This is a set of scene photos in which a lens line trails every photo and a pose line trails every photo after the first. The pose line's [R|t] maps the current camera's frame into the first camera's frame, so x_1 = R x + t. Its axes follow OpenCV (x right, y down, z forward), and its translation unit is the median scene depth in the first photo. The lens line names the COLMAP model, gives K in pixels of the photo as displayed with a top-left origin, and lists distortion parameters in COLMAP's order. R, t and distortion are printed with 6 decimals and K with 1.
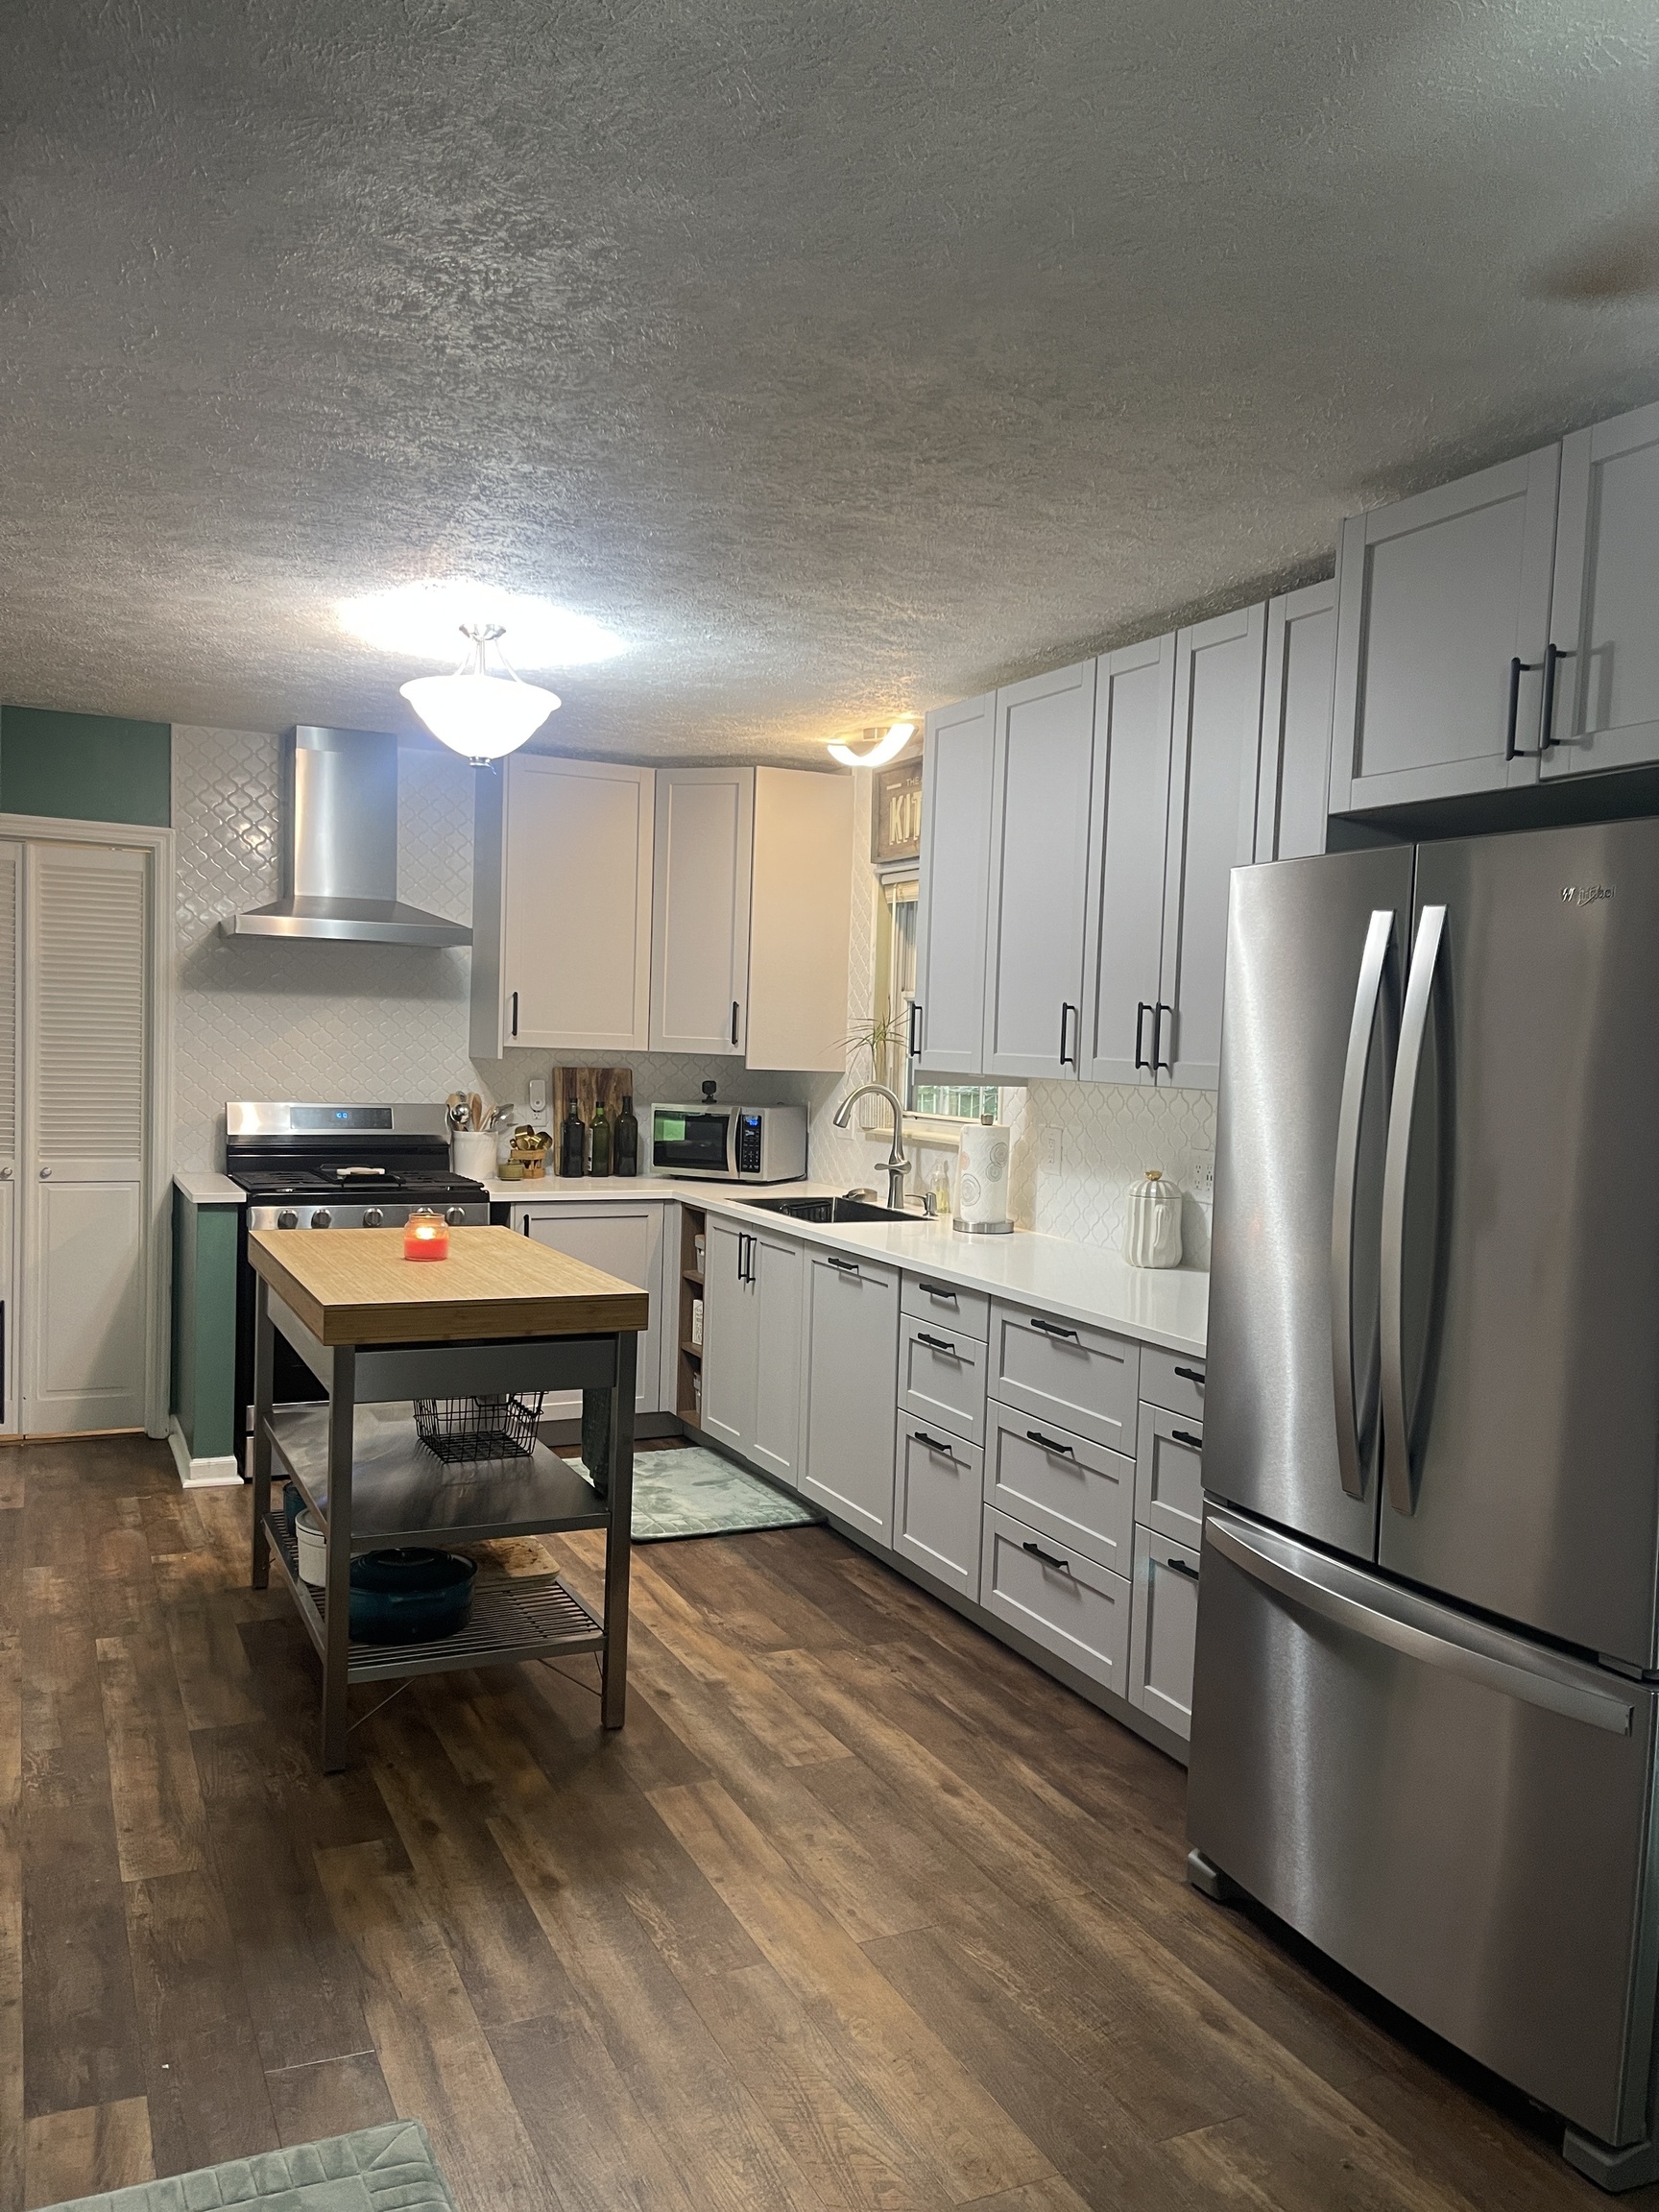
lens RADIAL K [[1657.5, 0, 834.6], [0, 1657.5, 1108.2], [0, 0, 1]] dist [0.010639, -0.022195]
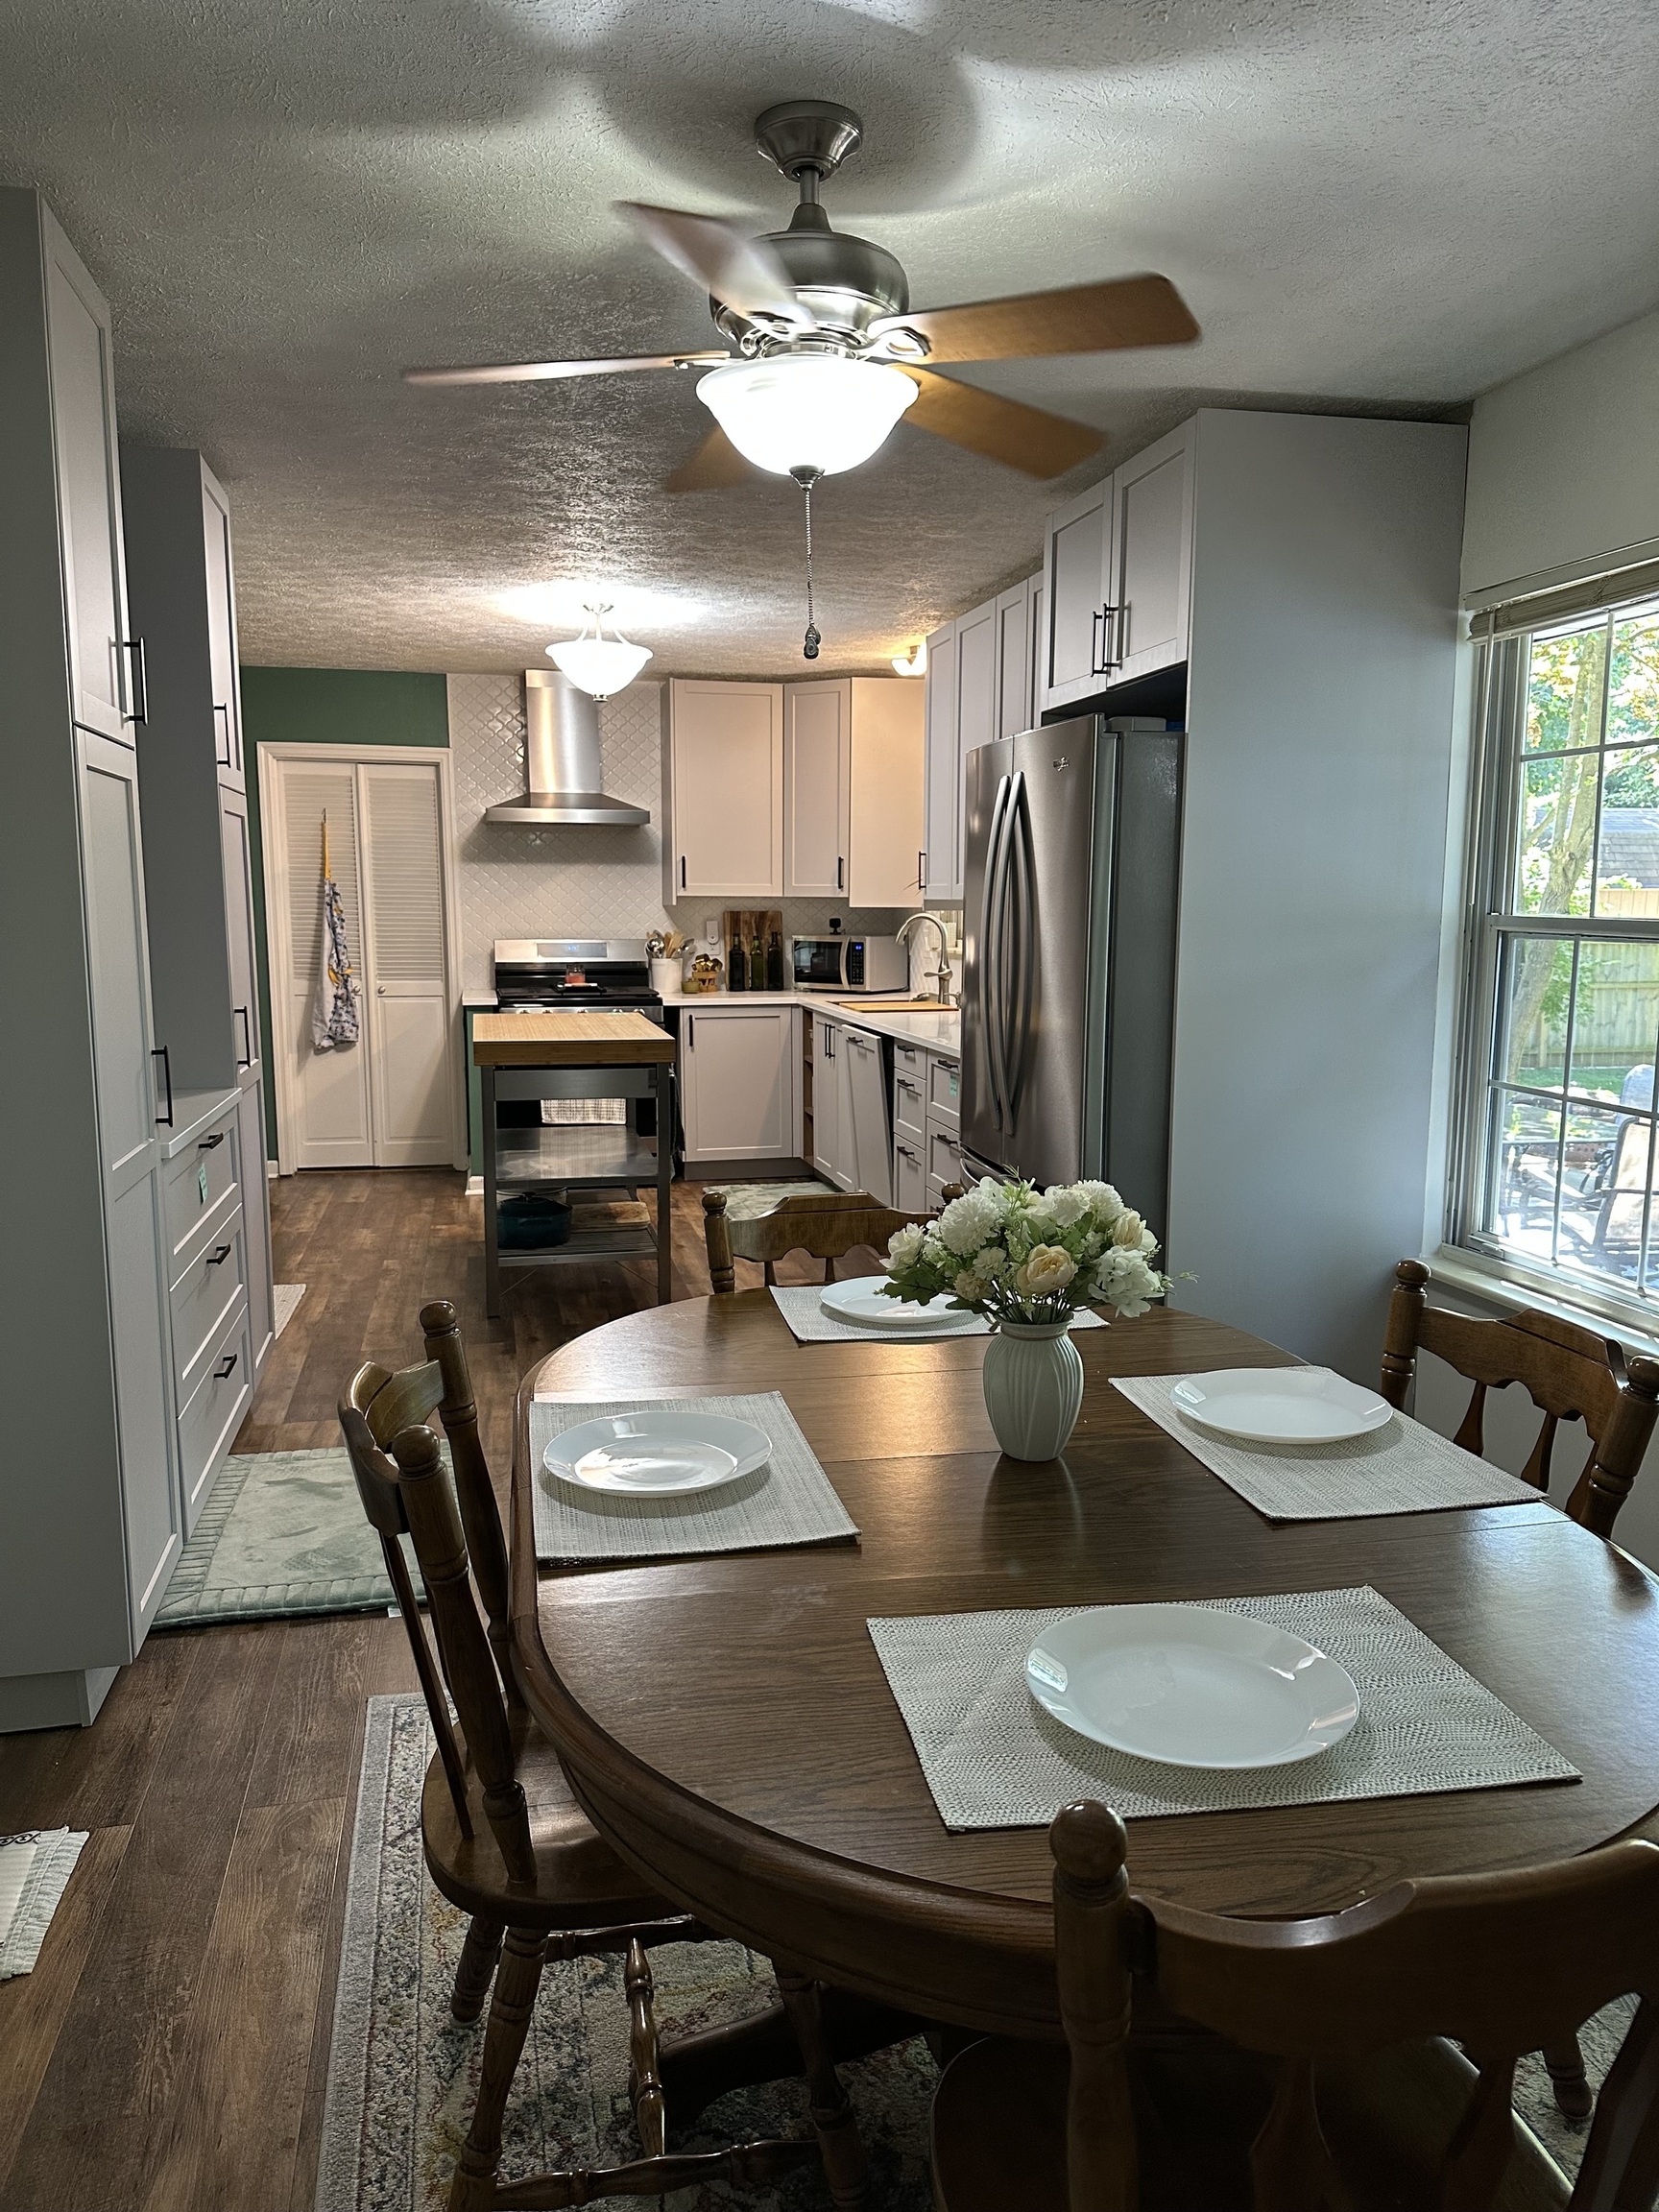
lens RADIAL K [[1558.9, 0, 819.3], [0, 1558.9, 1107.4], [0, 0, 1]] dist [0.062984, -0.002482]
pose [[0.970141, 0.001583, -0.242537, 0.236104], [0.018830, 0.996469, 0.081821, 0.034925], [0.241810, -0.083945, 0.966686, -0.258616]]
